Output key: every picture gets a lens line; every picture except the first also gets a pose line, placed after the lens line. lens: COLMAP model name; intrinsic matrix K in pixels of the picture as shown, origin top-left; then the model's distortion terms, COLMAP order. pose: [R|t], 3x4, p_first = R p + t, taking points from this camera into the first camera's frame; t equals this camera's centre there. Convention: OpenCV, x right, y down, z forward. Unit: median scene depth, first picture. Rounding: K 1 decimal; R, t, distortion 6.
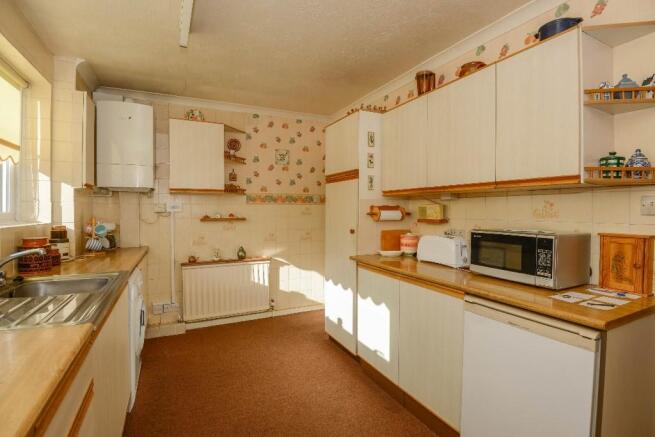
lens RADIAL K [[321.8, 0, 324.1], [0, 321.8, 214.9], [0, 0, 1]] dist [-0.002984, -0.000637]
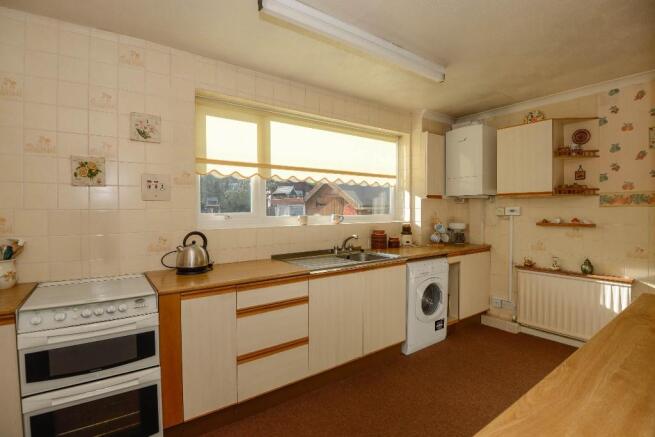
lens RADIAL K [[311.8, 0, 327.5], [0, 311.8, 218.5], [0, 0, 1]] dist [-0.034220, -0.000336]
pose [[0.184813, 0.022093, -0.982525, 0.392756], [-0.016903, 0.999671, 0.019299, -0.008102], [0.982628, 0.013041, 0.185126, 0.212693]]
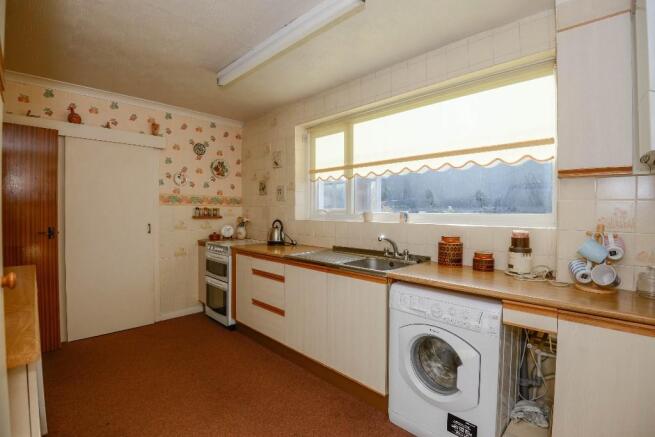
lens RADIAL K [[321.8, 0, 324.1], [0, 321.8, 214.9], [0, 0, 1]] dist [-0.002984, -0.000637]
pose [[-0.949870, 0.000979, -0.312642, -0.056283], [-0.010848, 0.999290, 0.036088, -0.020425], [0.312456, 0.037671, -0.949185, 1.036836]]
